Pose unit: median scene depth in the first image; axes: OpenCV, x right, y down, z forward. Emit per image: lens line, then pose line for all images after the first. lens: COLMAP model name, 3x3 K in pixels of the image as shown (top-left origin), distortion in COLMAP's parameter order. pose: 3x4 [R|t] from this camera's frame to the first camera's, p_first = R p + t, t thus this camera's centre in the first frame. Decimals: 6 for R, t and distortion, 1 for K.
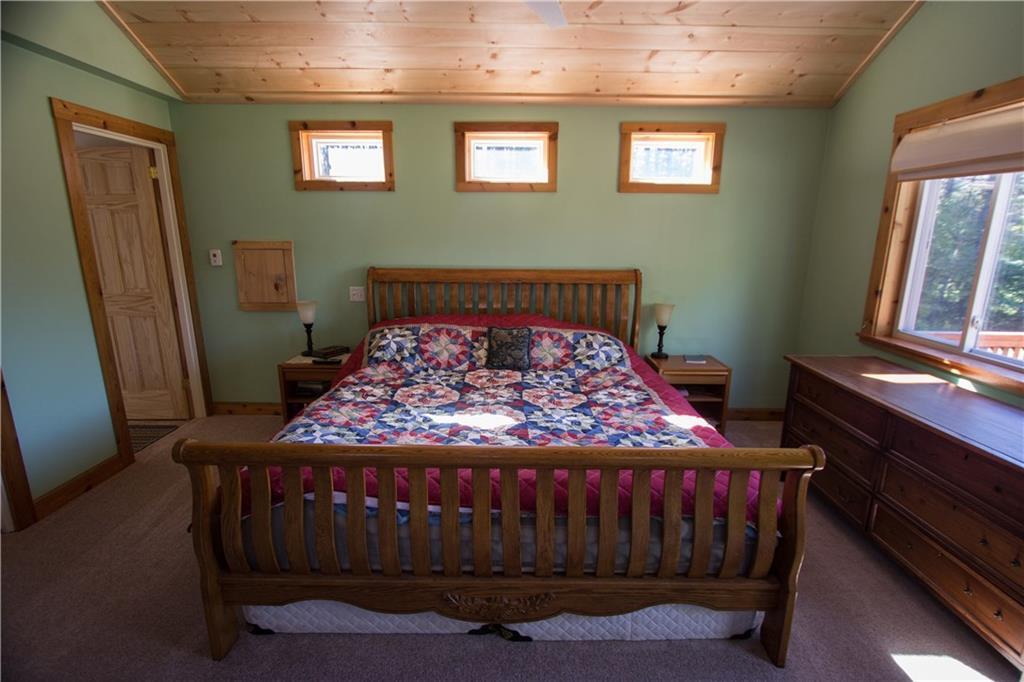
lens RADIAL K [[480.3, 0, 520.5], [0, 480.3, 342.4], [0, 0, 1]] dist [-0.010706, 0.000957]
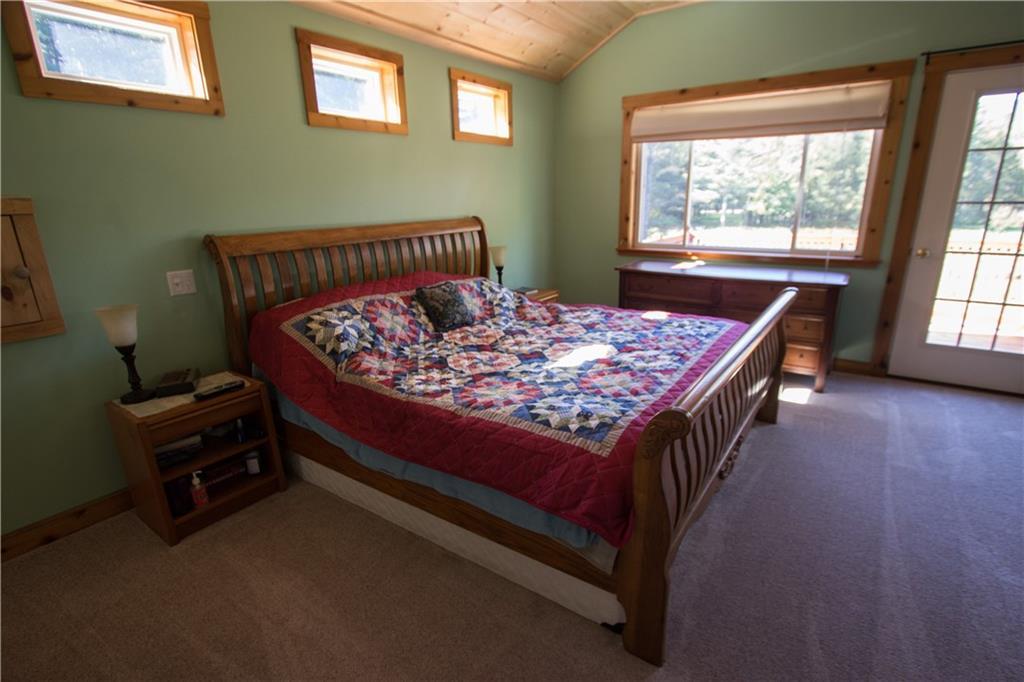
lens RADIAL K [[480.3, 0, 522.3], [0, 480.3, 344.8], [0, 0, 1]] dist [-0.010706, 0.000957]
pose [[0.592195, -0.259565, 0.762844, -0.682865], [0.205078, 0.964074, 0.168834, -0.044406], [-0.779261, 0.056460, 0.624151, 0.326491]]
